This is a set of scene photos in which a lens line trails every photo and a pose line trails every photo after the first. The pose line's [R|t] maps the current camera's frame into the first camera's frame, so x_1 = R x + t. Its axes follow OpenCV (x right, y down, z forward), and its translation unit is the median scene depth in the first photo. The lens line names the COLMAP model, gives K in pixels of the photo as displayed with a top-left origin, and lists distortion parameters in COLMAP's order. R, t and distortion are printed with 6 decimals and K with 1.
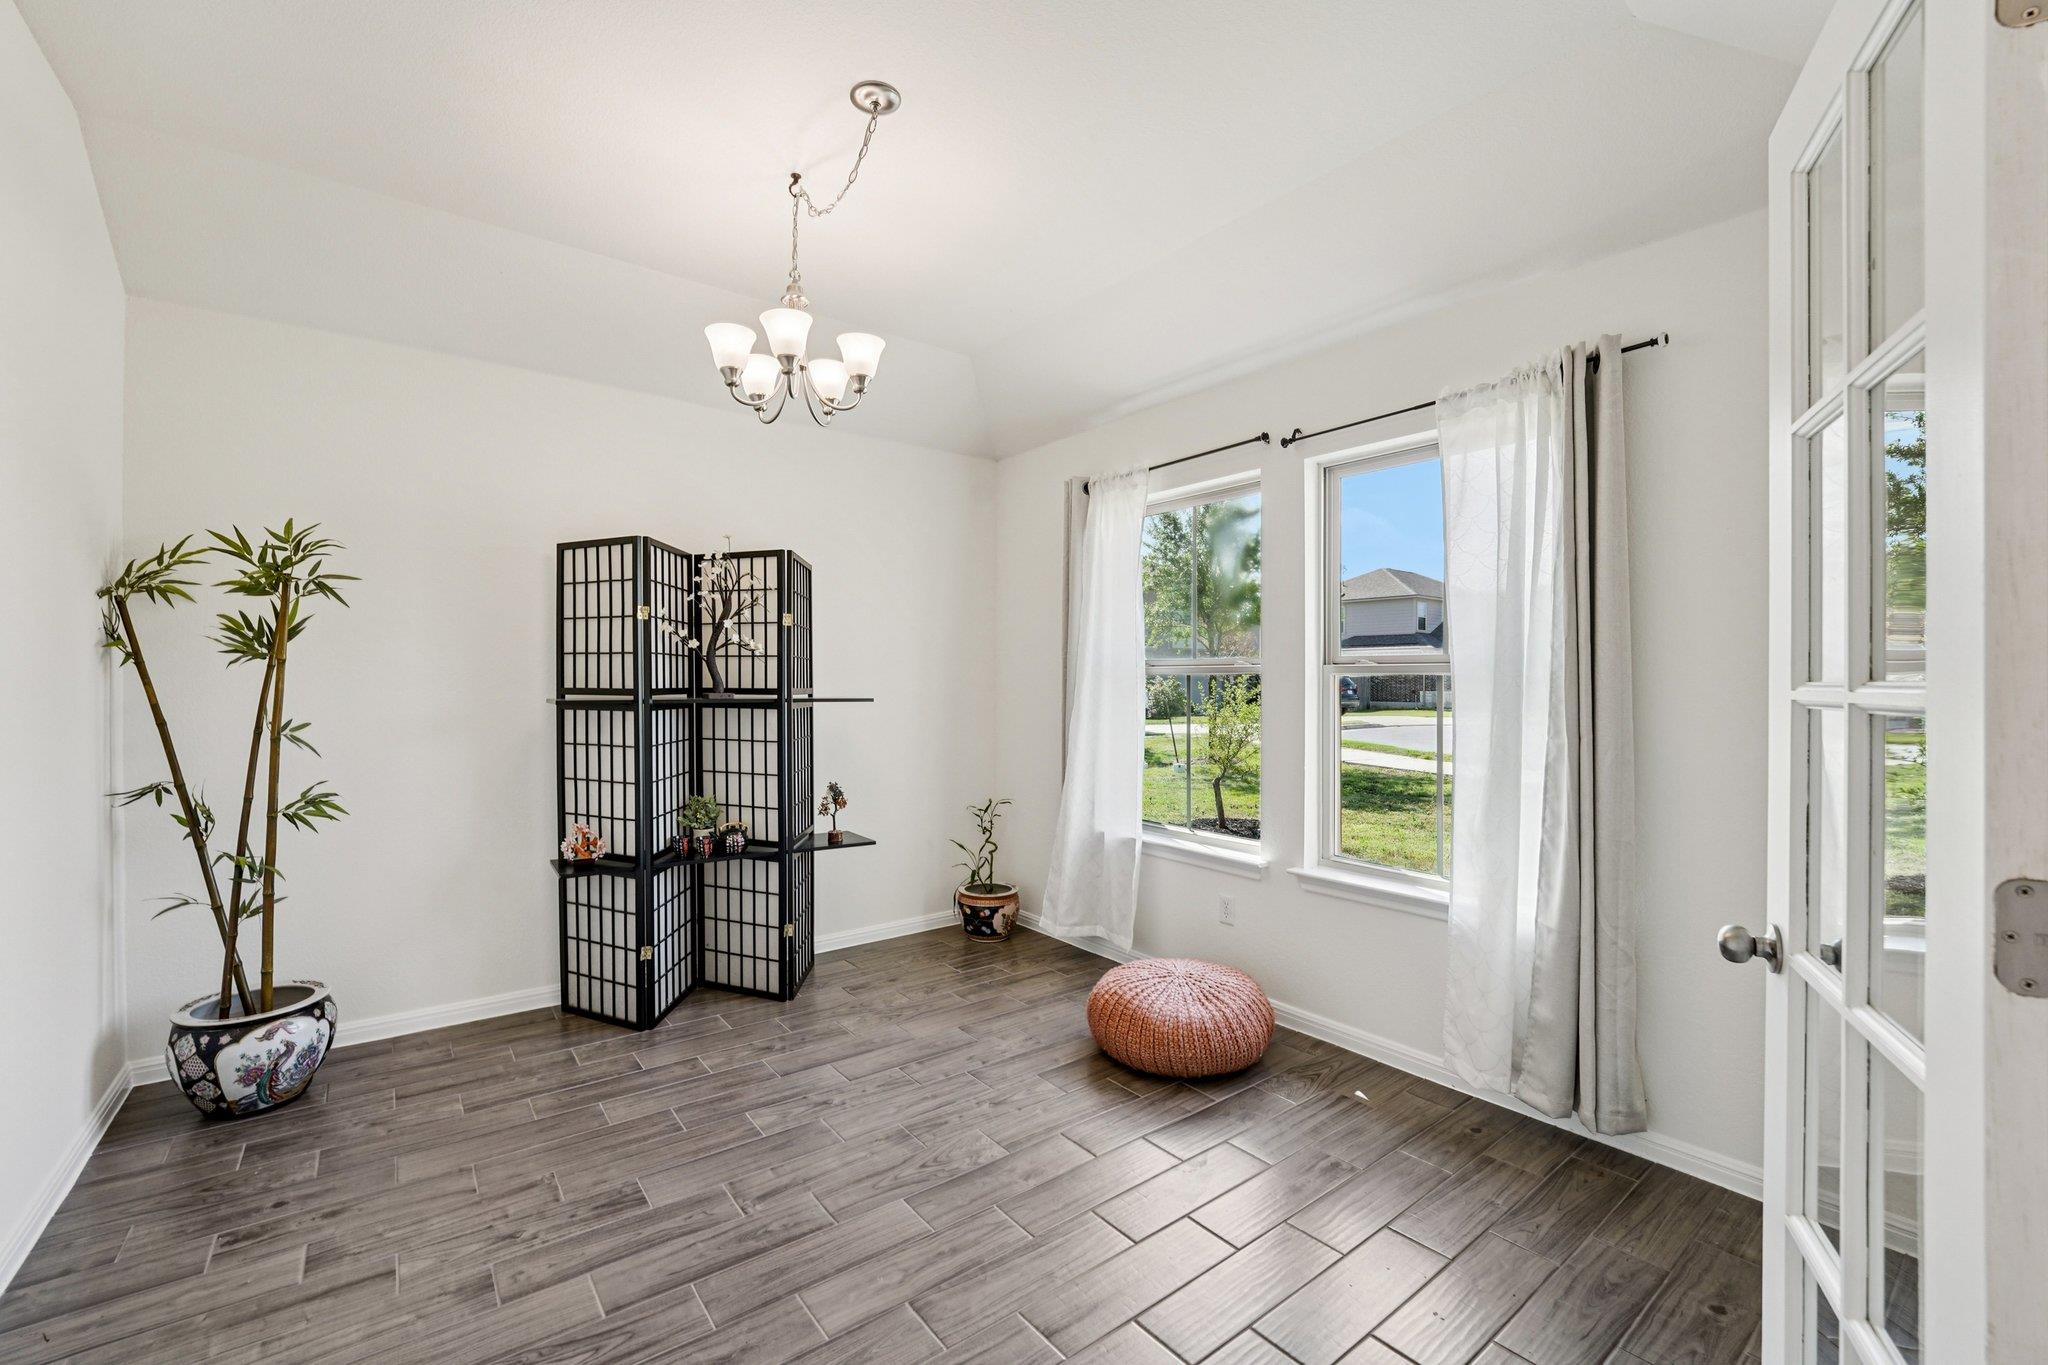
lens RADIAL K [[846.3, 0, 1008.1], [0, 846.3, 682.9], [0, 0, 1]] dist [-0.021757, -0.000378]
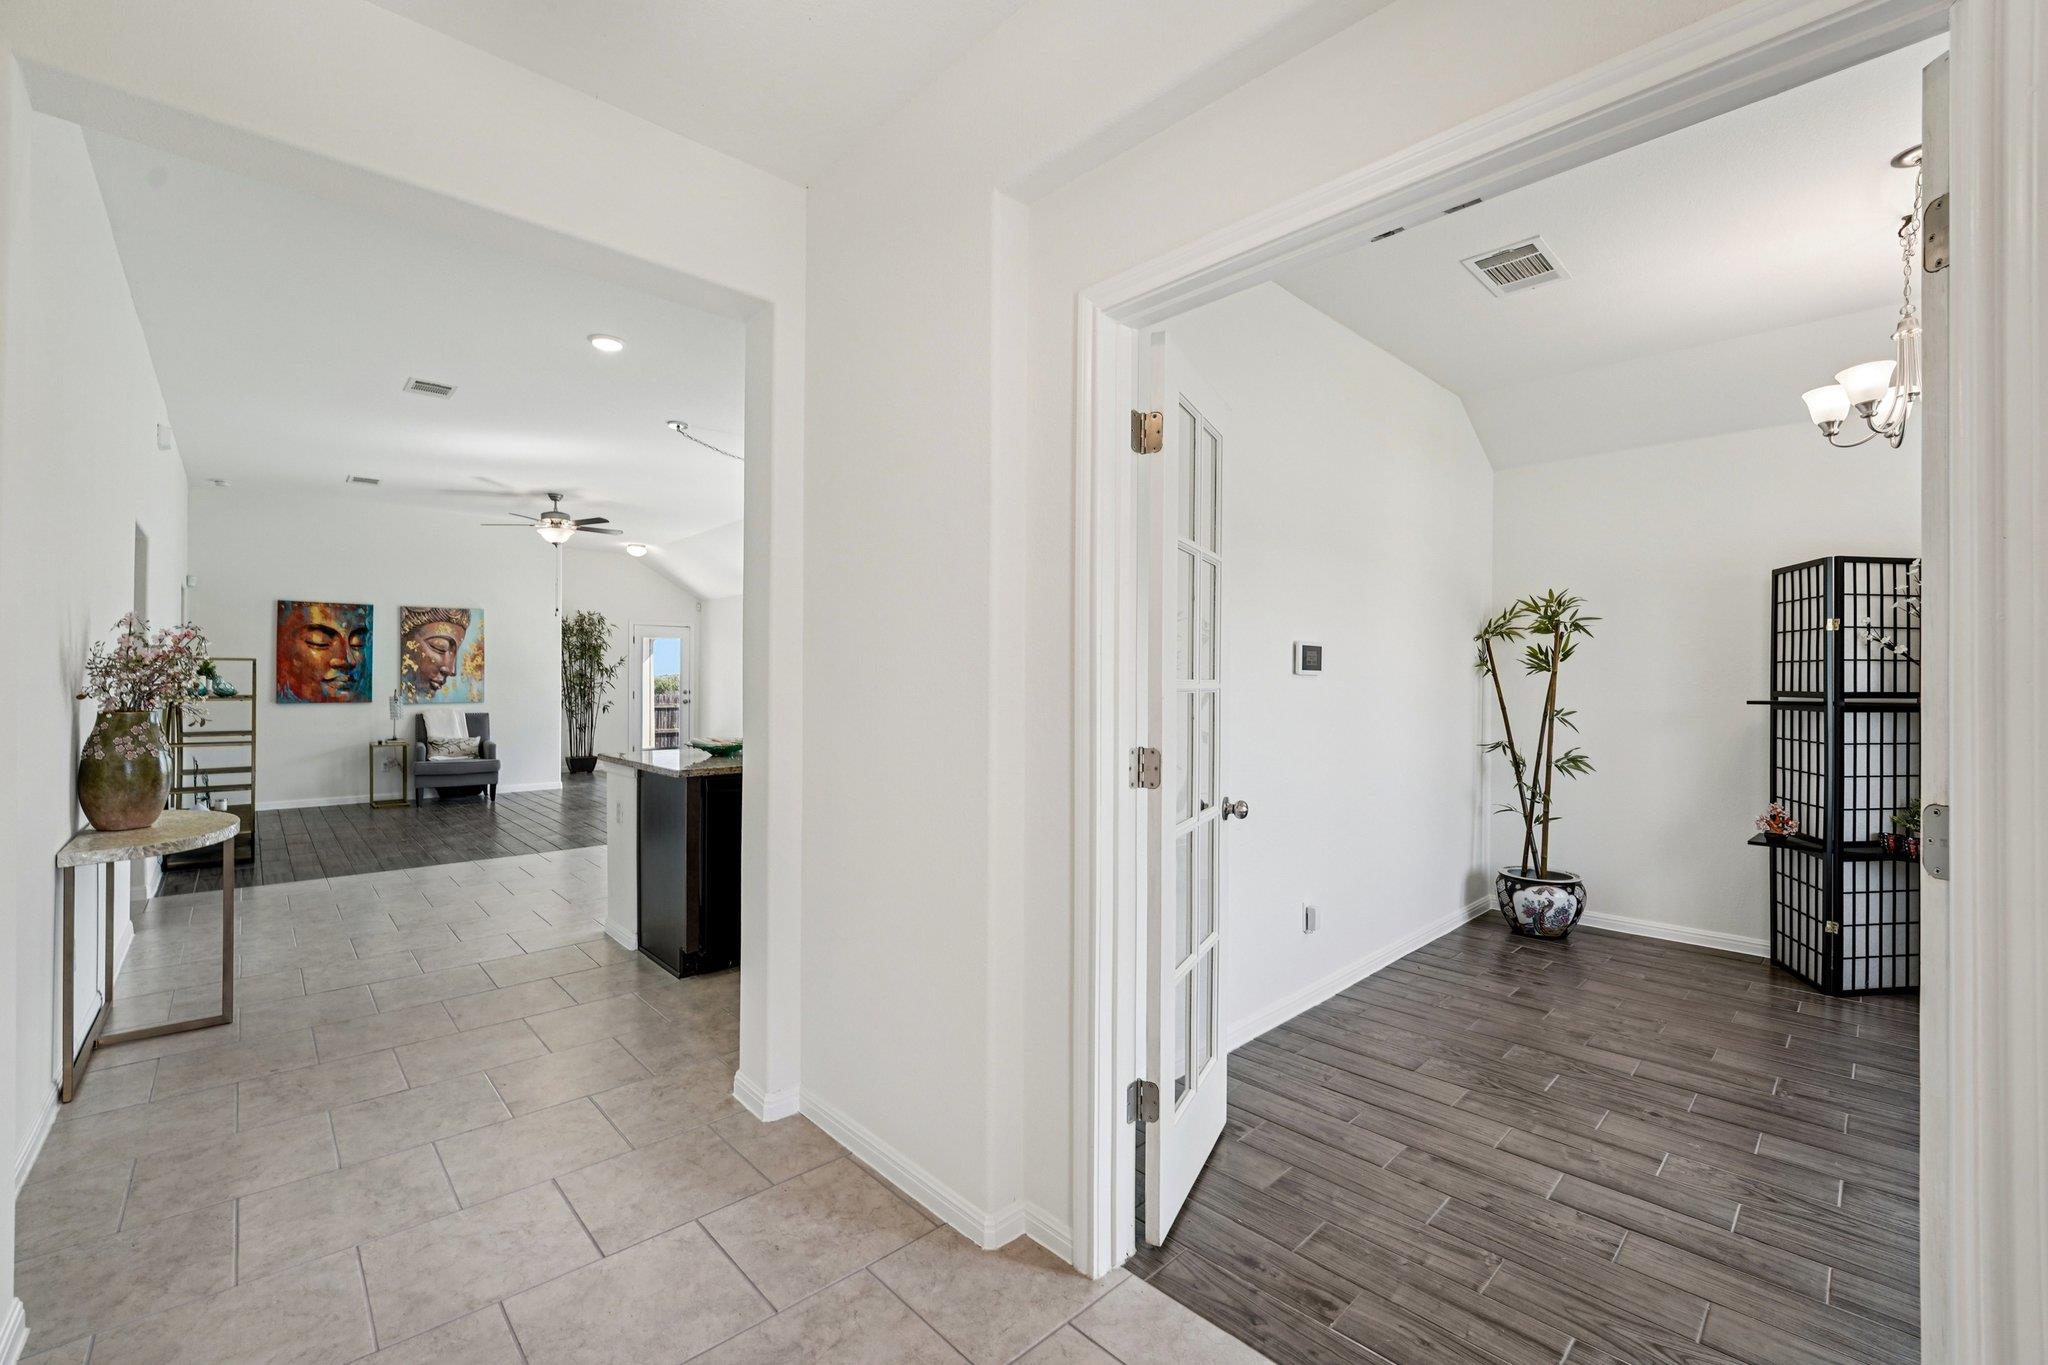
lens RADIAL K [[846.3, 0, 1011.0], [0, 846.3, 677.3], [0, 0, 1]] dist [-0.021757, -0.000378]
pose [[0.110224, -0.006868, -0.993883, 0.664528], [-0.003682, 0.999966, -0.007319, -0.001196], [0.993900, 0.004467, 0.110195, -0.260544]]
